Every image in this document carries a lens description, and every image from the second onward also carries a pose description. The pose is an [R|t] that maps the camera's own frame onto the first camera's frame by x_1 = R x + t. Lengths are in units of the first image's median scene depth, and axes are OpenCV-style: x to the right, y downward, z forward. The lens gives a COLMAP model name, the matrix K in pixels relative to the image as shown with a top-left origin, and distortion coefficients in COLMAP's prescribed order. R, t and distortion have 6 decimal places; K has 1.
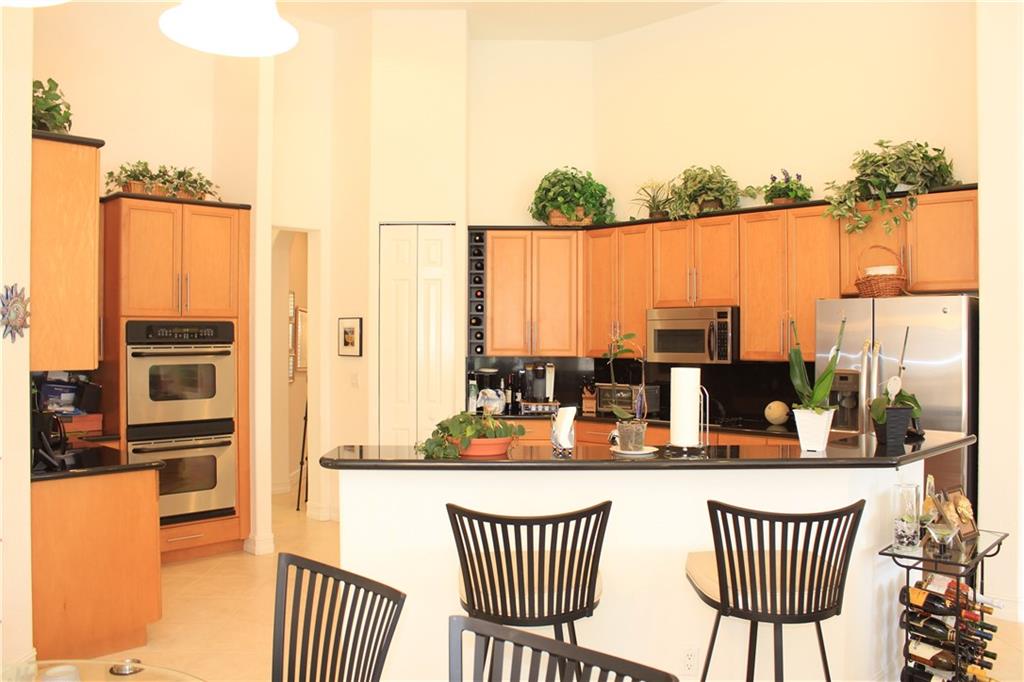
lens RADIAL K [[867.0, 0, 512.0], [0, 867.0, 341.0], [0, 0, 1]] dist [-0.127545, -0.002515]
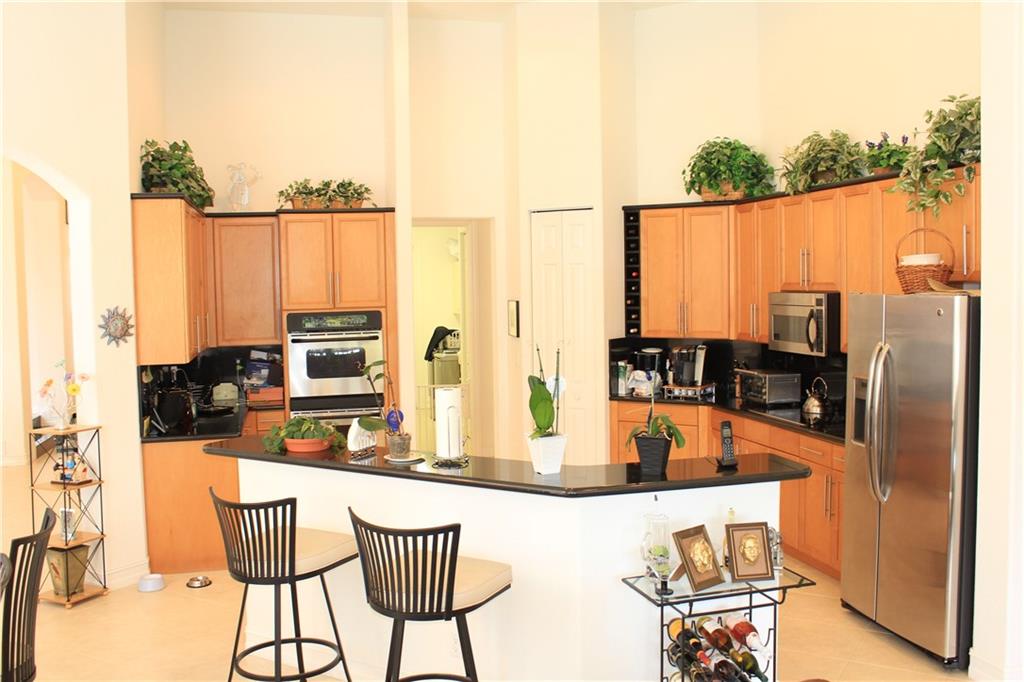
lens RADIAL K [[932.5, 0, 512.0], [0, 932.5, 341.0], [0, 0, 1]] dist [-0.142976, 0.001424]
pose [[0.852014, 0.017219, -0.523237, 0.455304], [0.017971, 0.997908, 0.062105, -0.053106], [0.523211, -0.062317, 0.849922, 0.017053]]
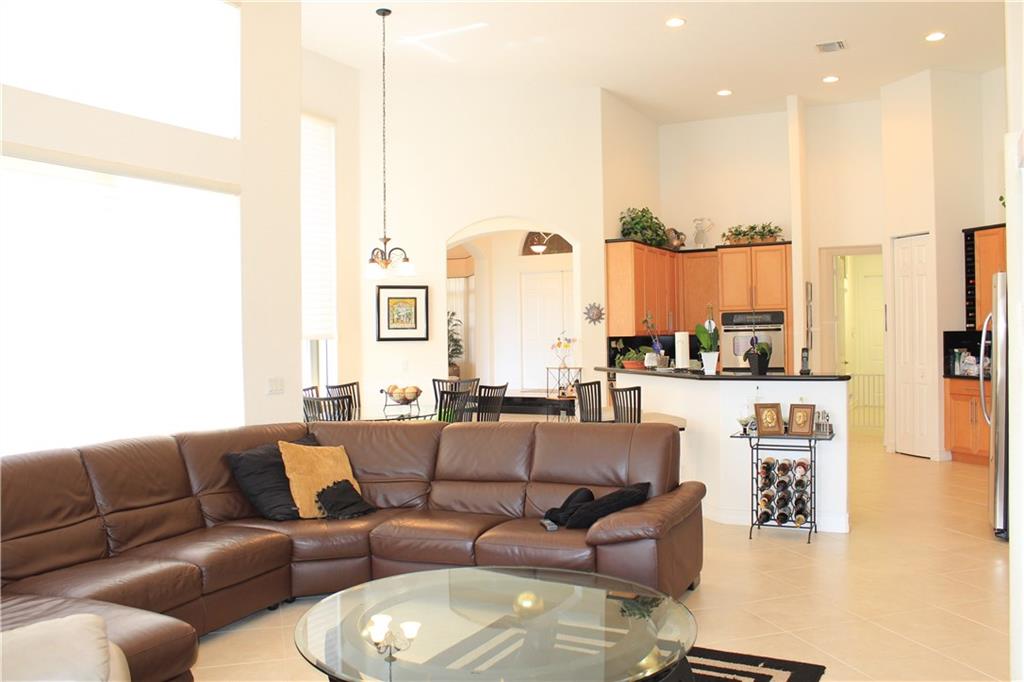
lens RADIAL K [[858.6, 0, 515.1], [0, 858.6, 333.8], [0, 0, 1]] dist [-0.172324, 0.172430]
pose [[0.280126, -0.005336, -0.959949, 1.071023], [0.014631, 0.999892, -0.001289, 0.016068], [0.959852, -0.013684, 0.280173, 0.012408]]
